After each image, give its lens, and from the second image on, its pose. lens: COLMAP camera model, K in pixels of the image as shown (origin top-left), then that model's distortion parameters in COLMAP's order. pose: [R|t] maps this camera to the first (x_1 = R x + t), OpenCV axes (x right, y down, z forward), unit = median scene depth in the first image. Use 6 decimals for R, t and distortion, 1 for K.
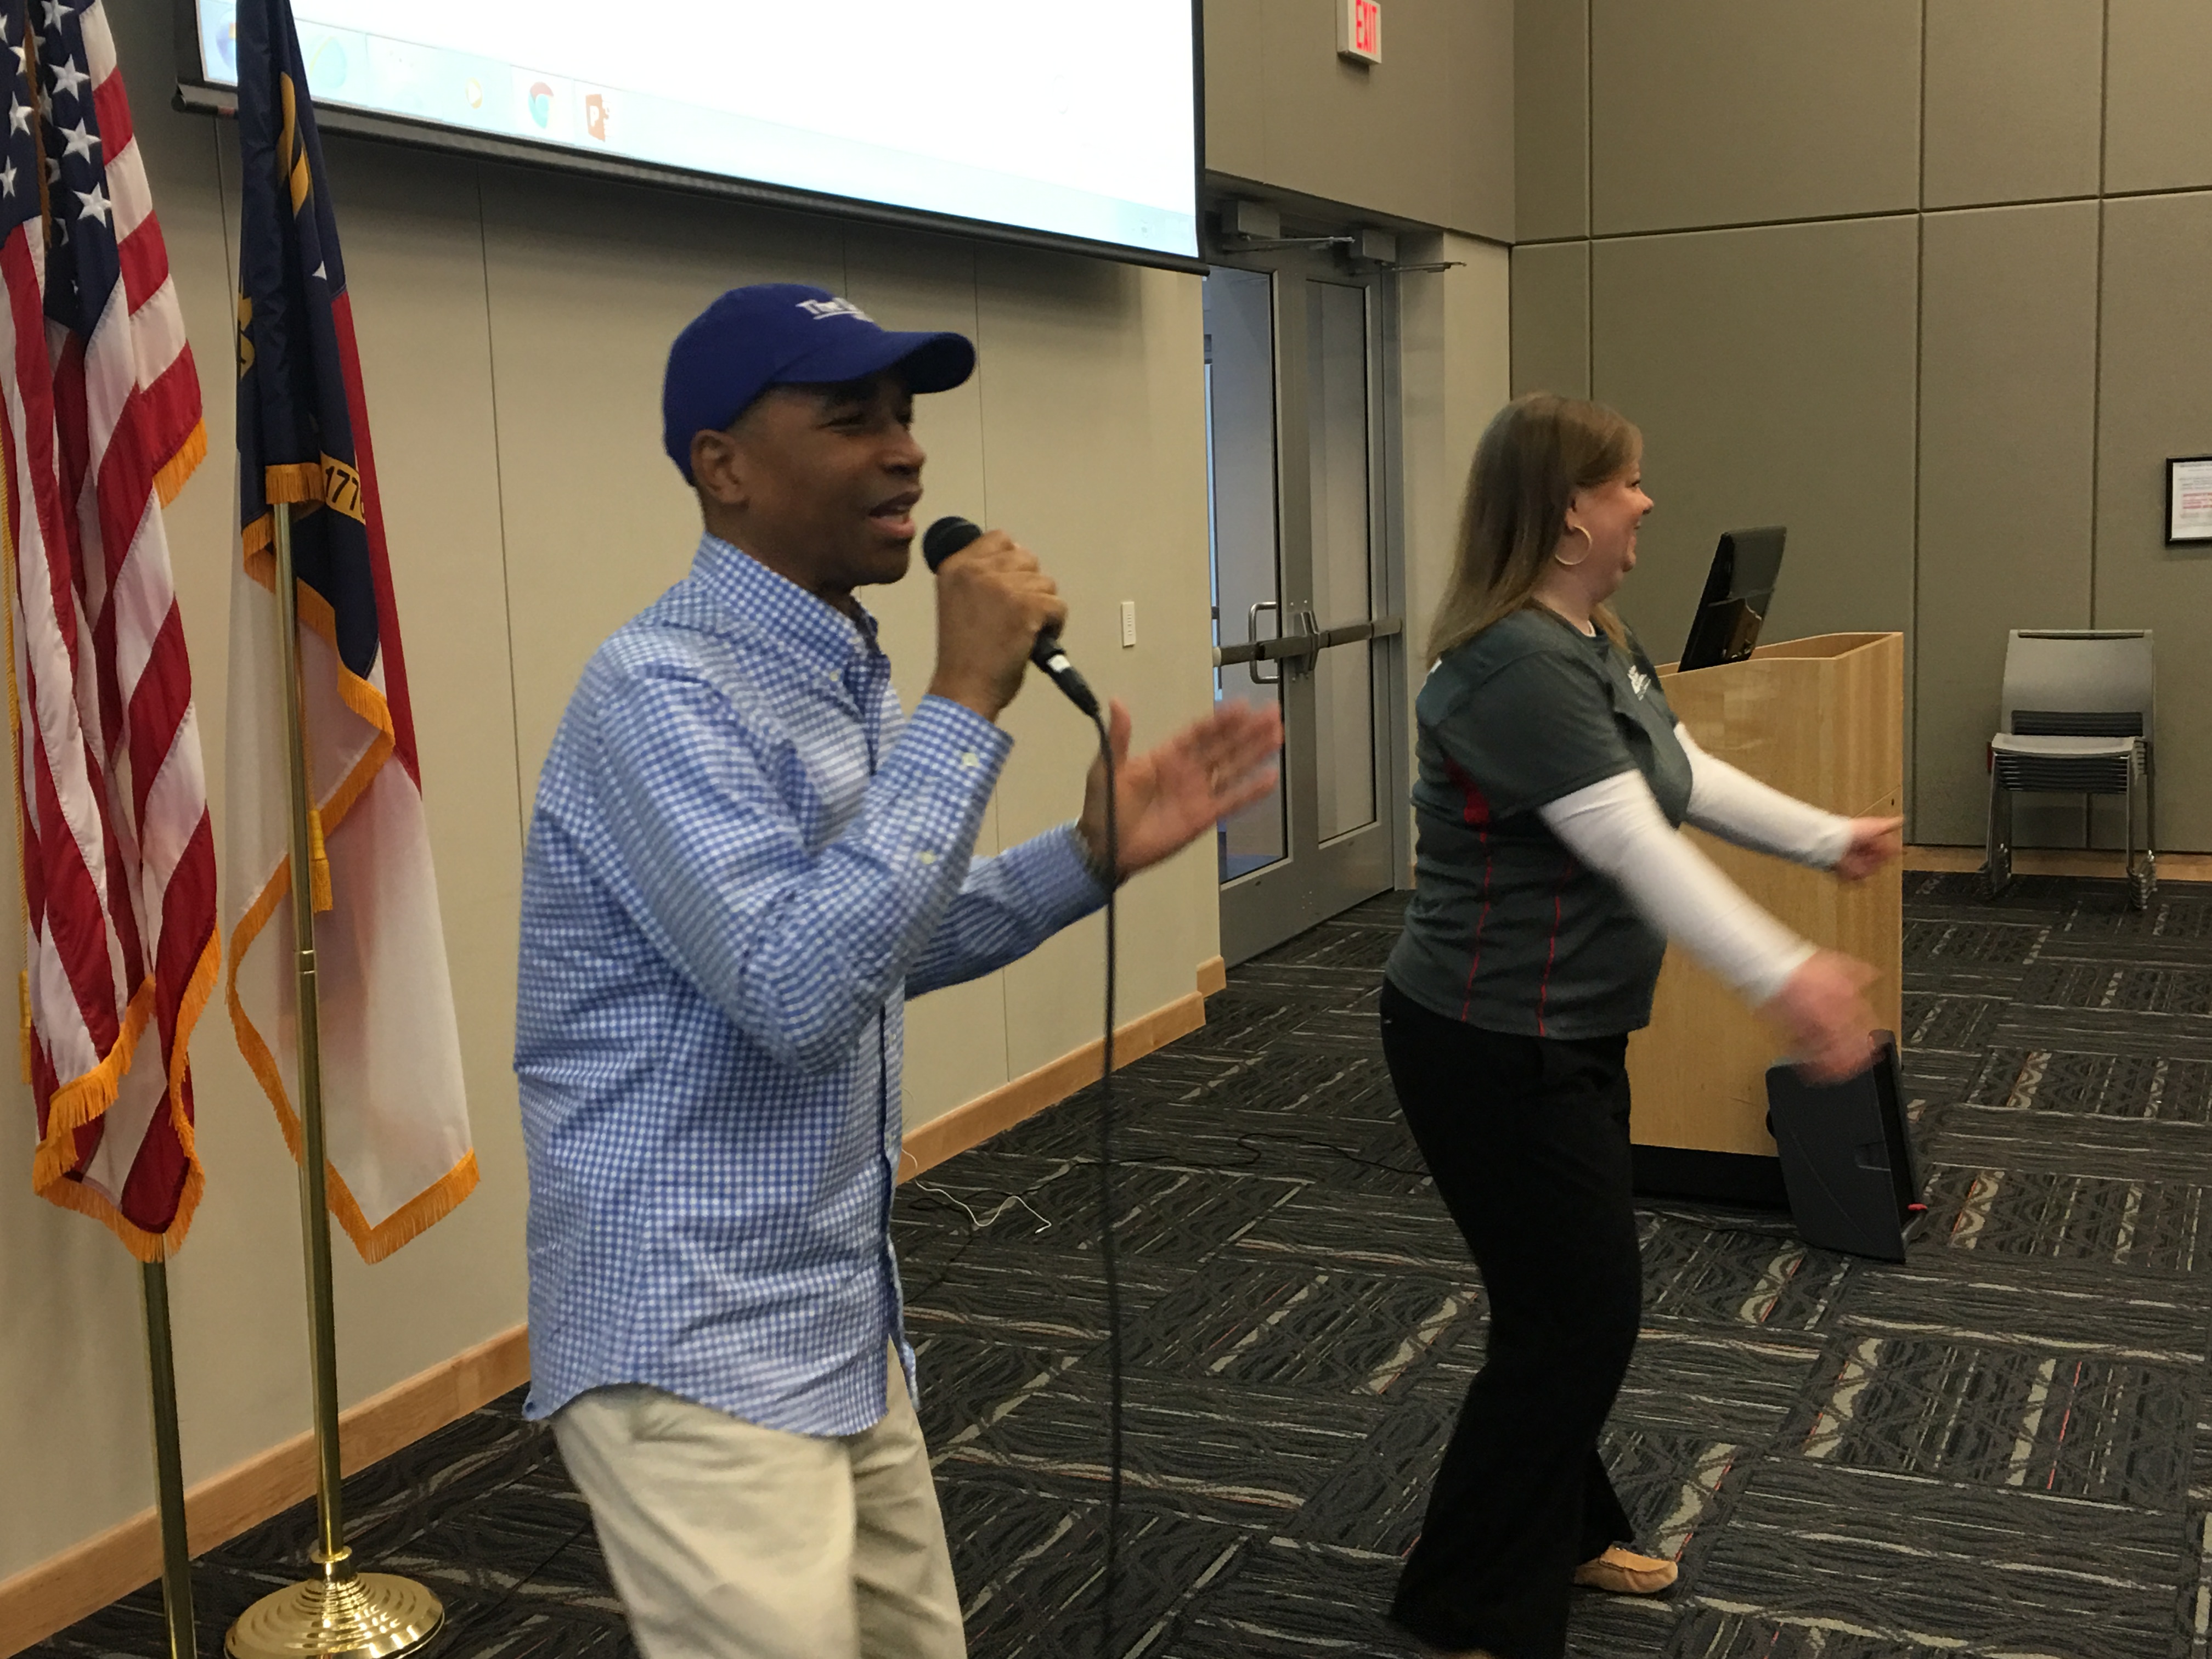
lens RADIAL K [[2544.6, 0, 1094.0], [0, 2544.6, 812.6], [0, 0, 1]] dist [0.049169, 0.000000]
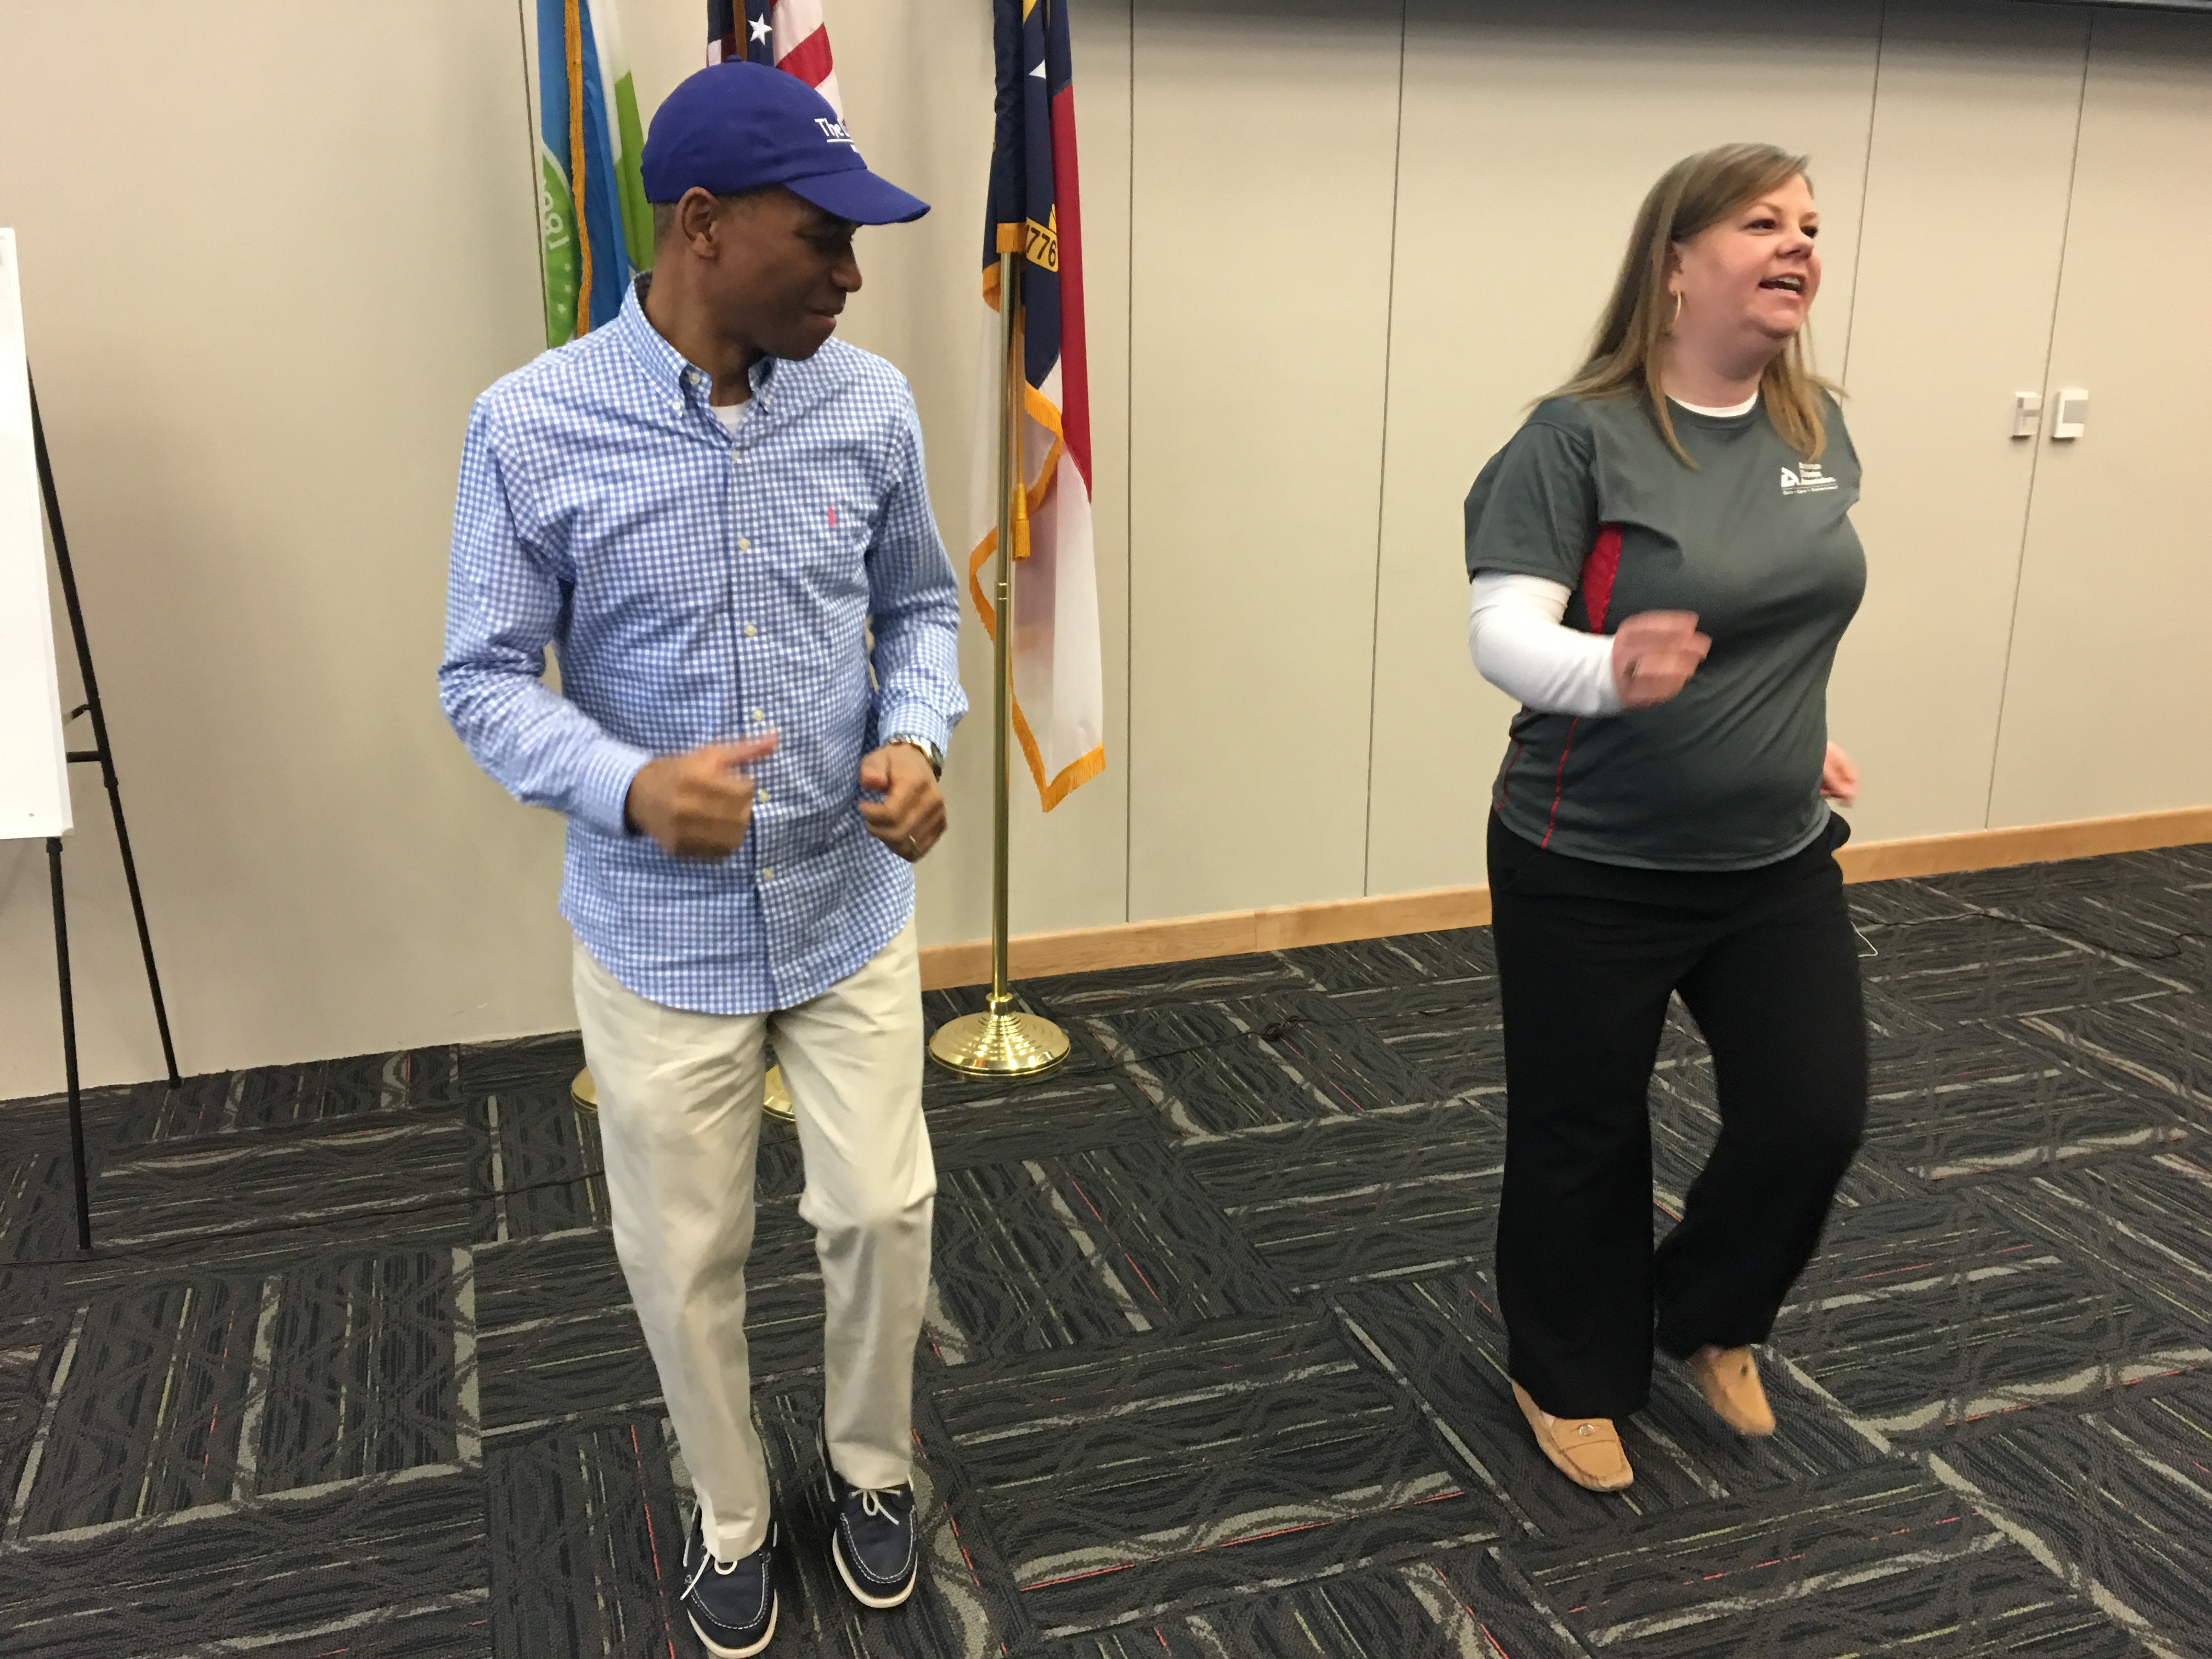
lens RADIAL K [[1896.4, 0, 1075.7], [0, 1896.4, 829.2], [0, 0, 1]] dist [0.075922, -0.101168]
pose [[0.687996, 0.231597, -0.687768, 0.409169], [-0.114085, 0.970443, 0.212662, -0.036343], [0.716691, -0.067846, 0.694083, 0.250746]]
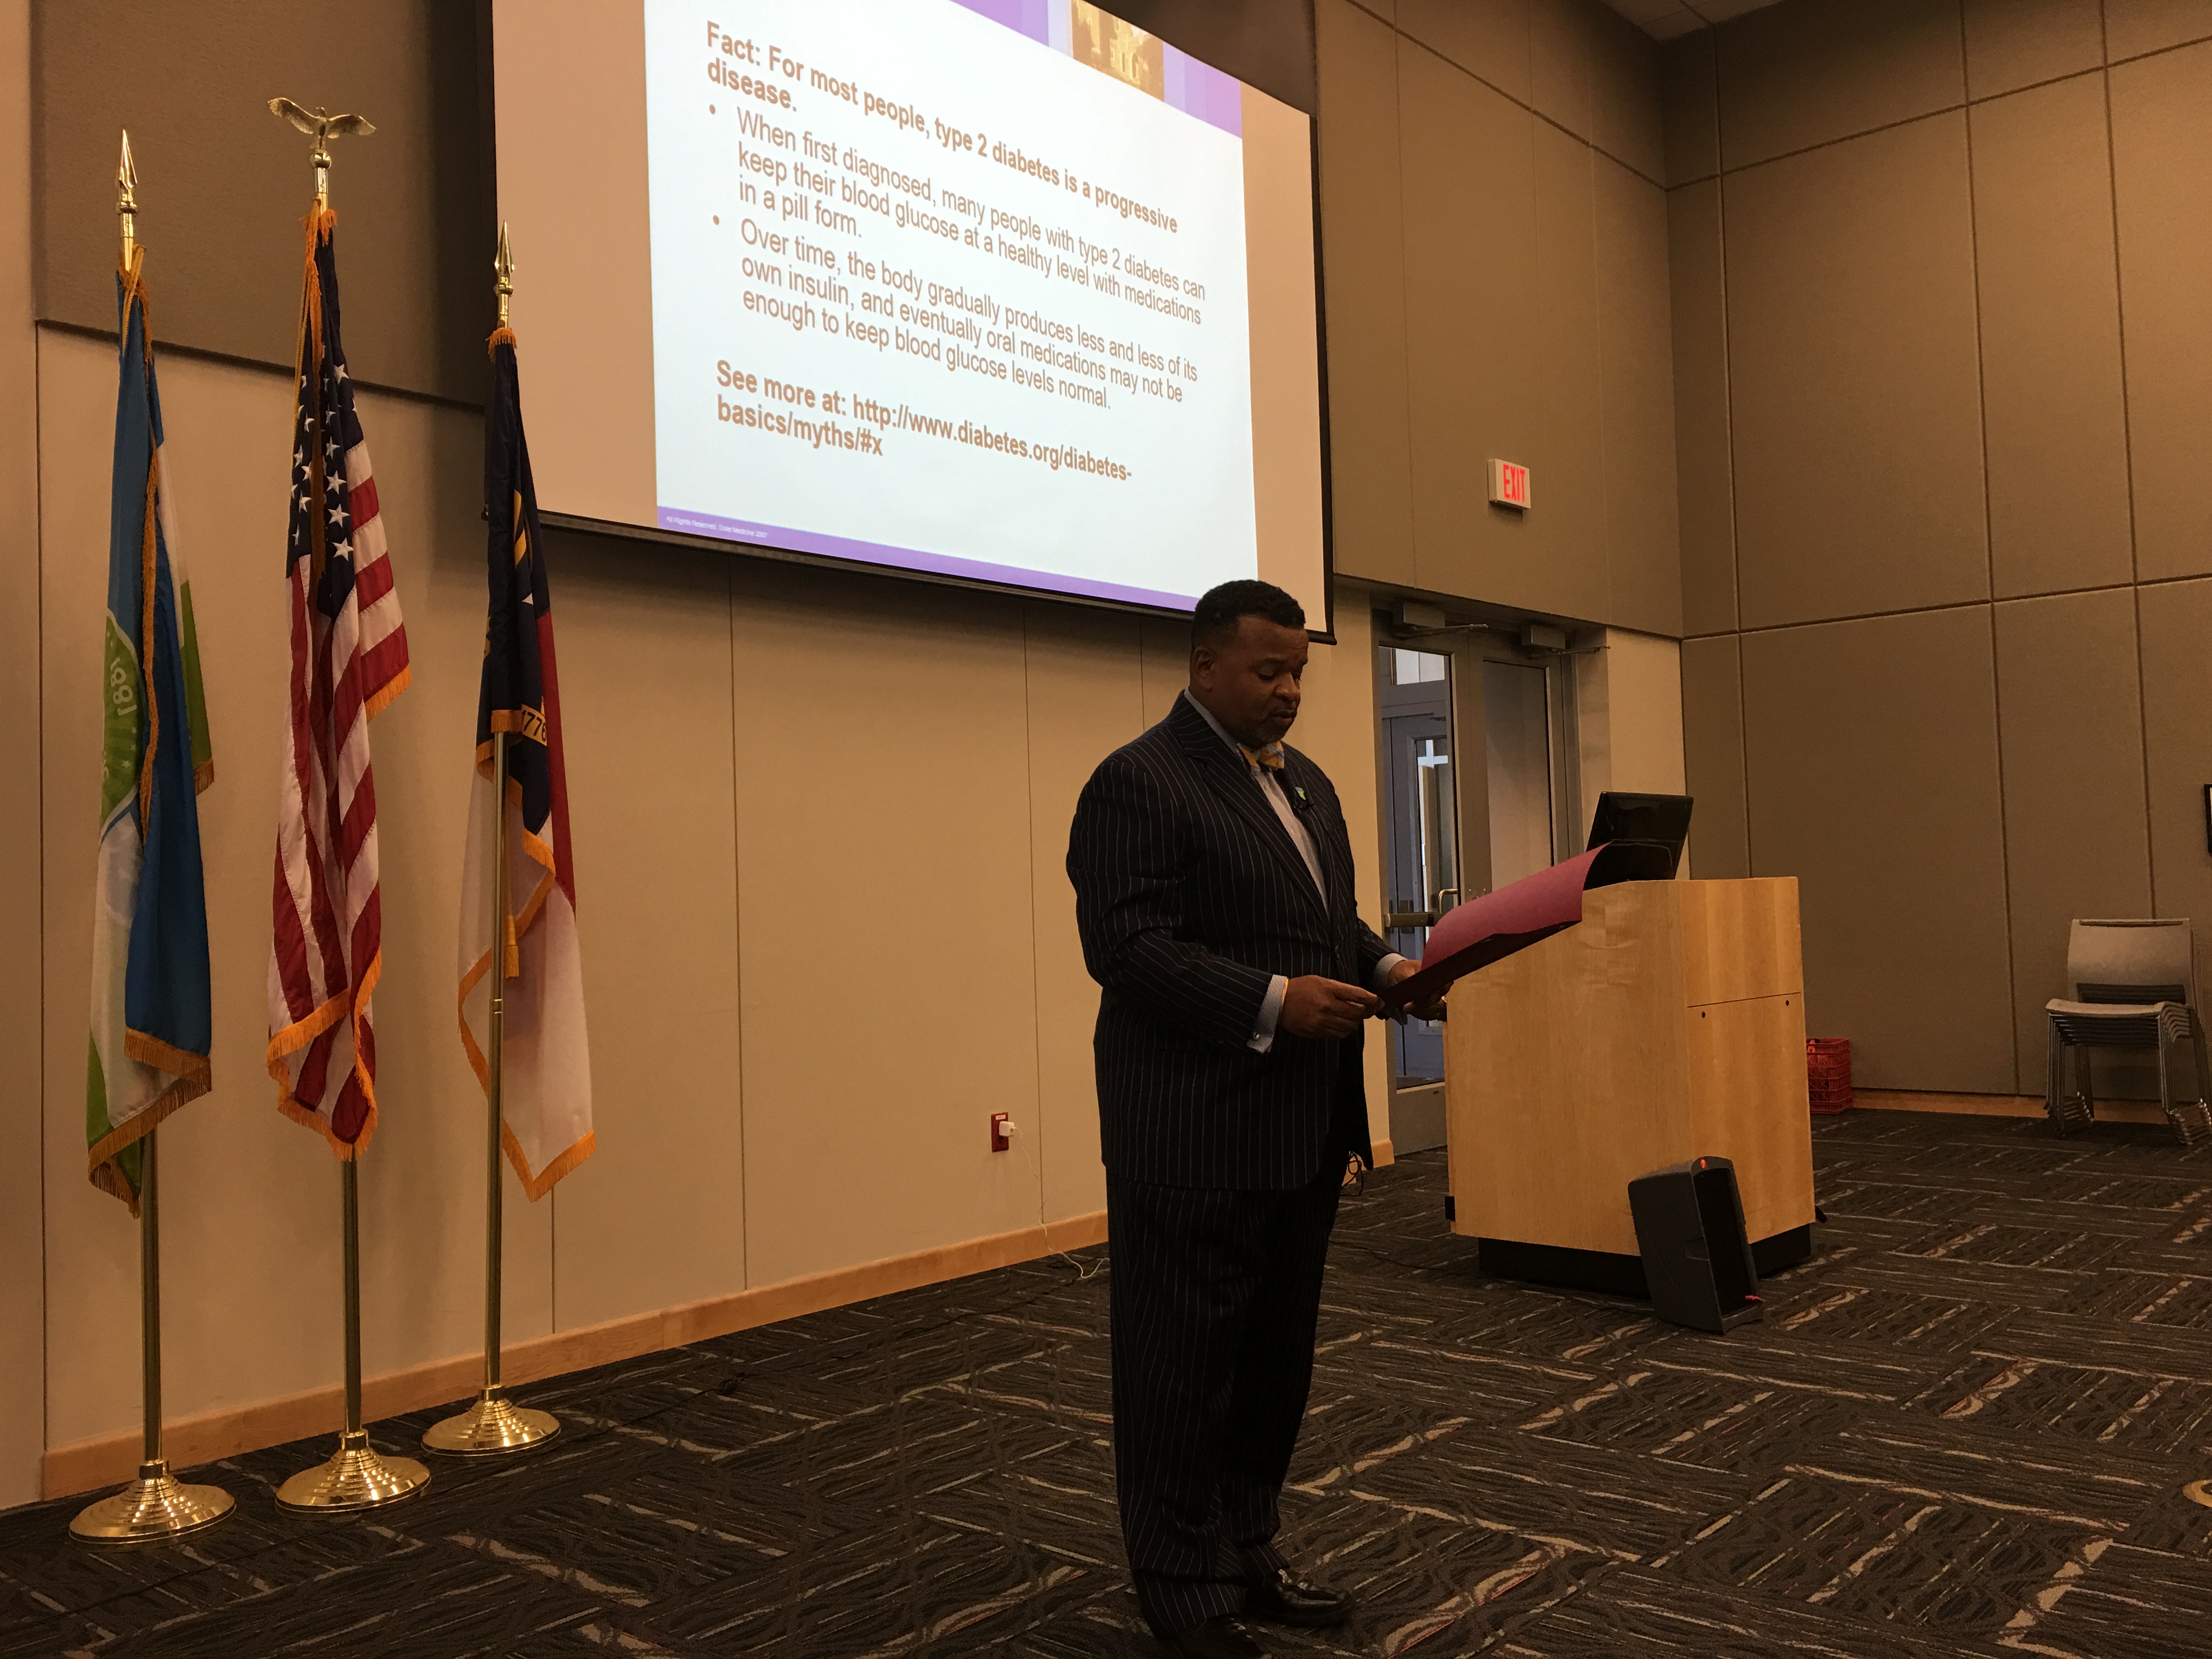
lens RADIAL K [[1896.4, 0, 1085.1], [0, 1896.4, 818.3], [0, 0, 1]] dist [0.075922, -0.101168]
pose [[0.960980, -0.007250, -0.276522, 0.346117], [-0.037366, 0.987092, -0.155735, 0.100680], [0.274082, 0.159991, 0.948305, -0.075776]]
